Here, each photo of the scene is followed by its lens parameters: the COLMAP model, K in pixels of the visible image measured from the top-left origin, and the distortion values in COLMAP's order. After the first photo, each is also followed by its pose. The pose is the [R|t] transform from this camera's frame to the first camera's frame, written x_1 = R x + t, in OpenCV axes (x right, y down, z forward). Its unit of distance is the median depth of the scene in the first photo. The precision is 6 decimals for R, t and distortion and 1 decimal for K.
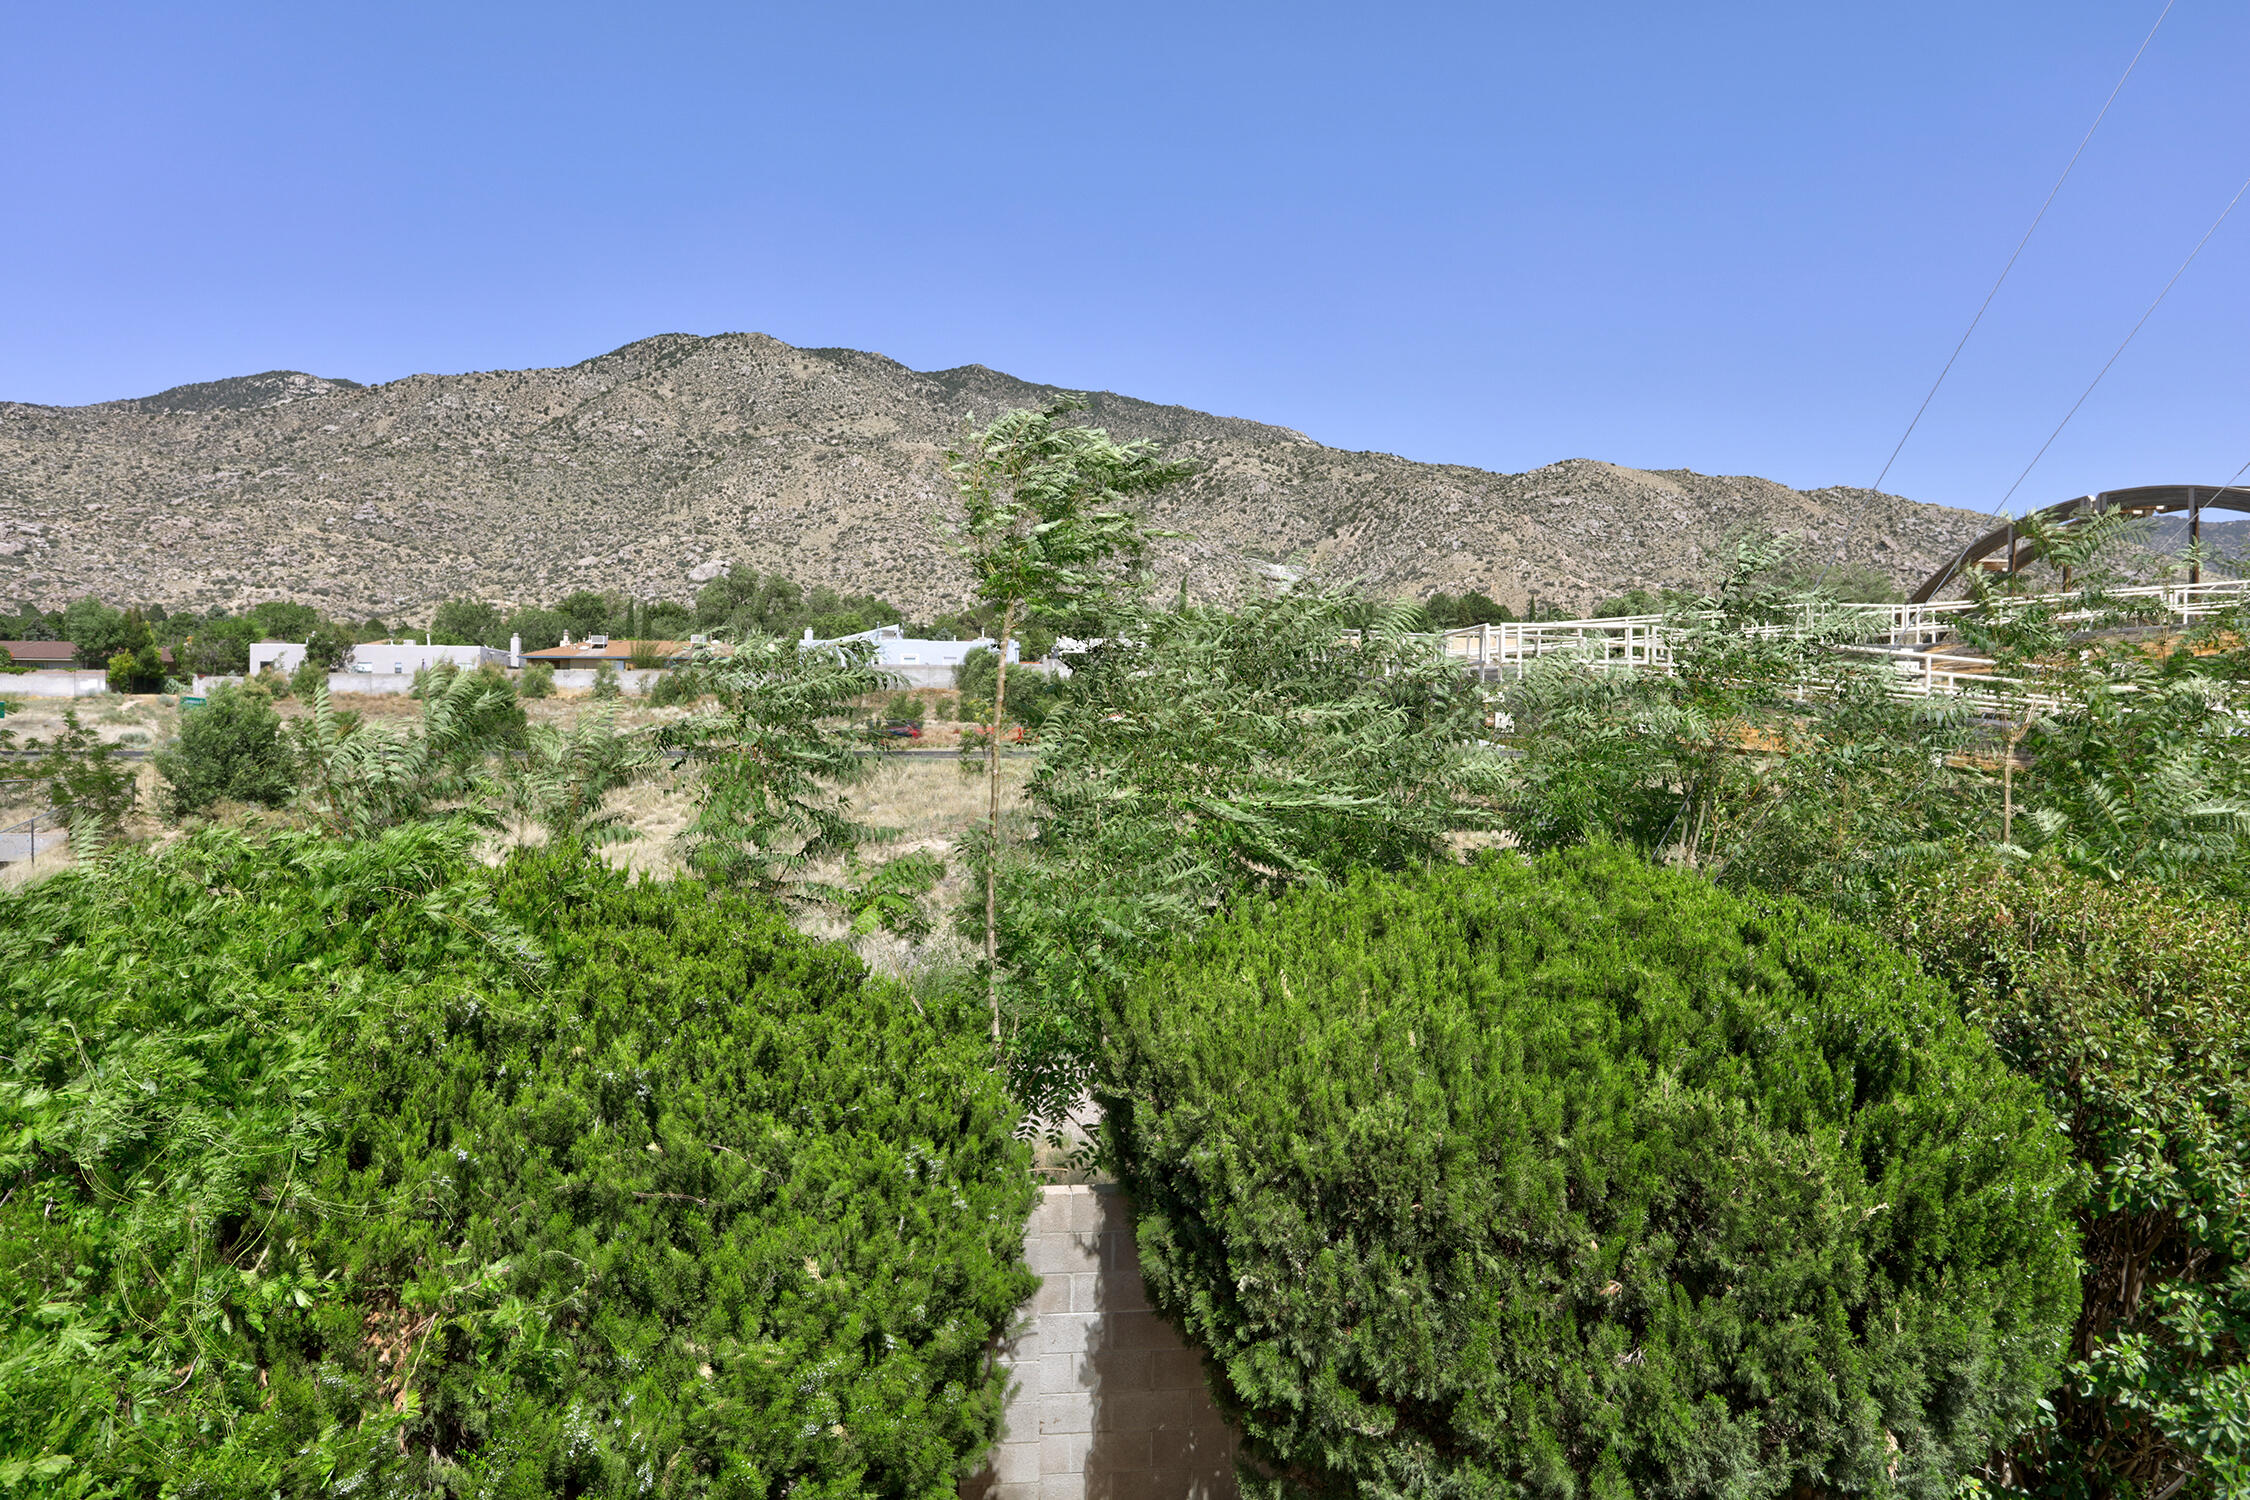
lens RADIAL K [[1630.6, 0, 1125.2], [0, 1630.6, 749.8], [0, 0, 1]] dist [-0.010125, -0.003109]
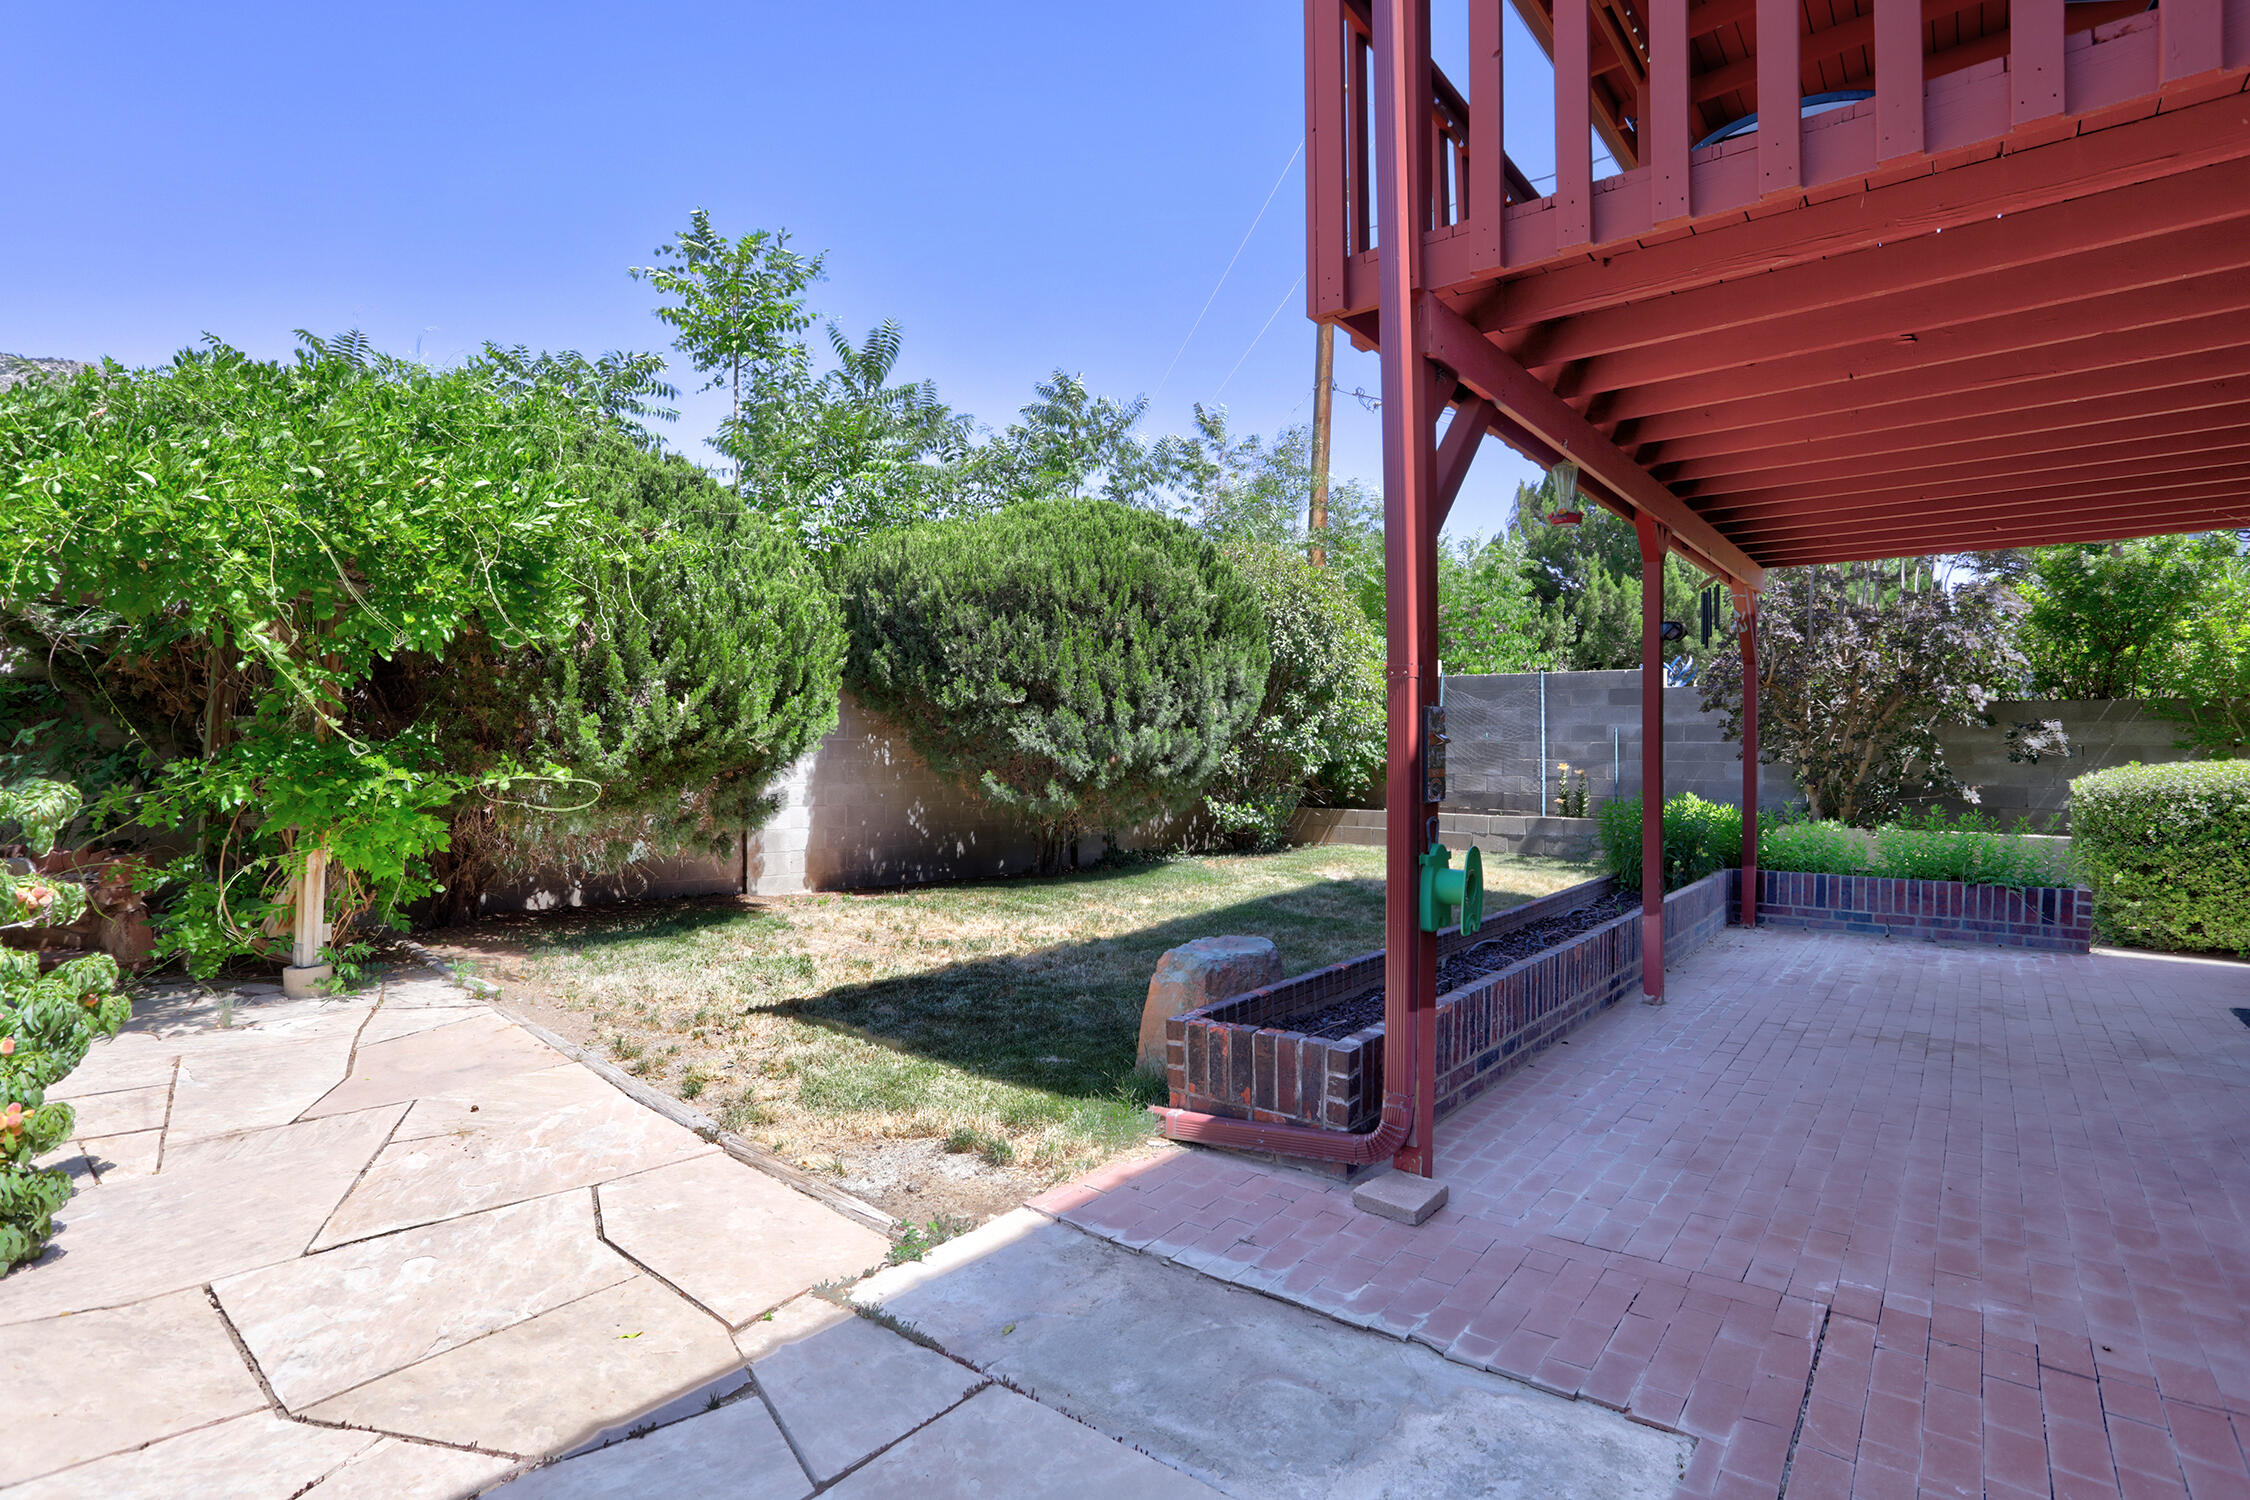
lens RADIAL K [[1079.8, 0, 1122.3], [0, 1079.8, 738.8], [0, 0, 1]] dist [-0.000554, -0.000117]
pose [[0.868788, -0.005290, 0.495157, -0.441501], [0.011716, 0.999883, -0.009874, 0.479664], [-0.495046, 0.014380, 0.868748, -0.336630]]
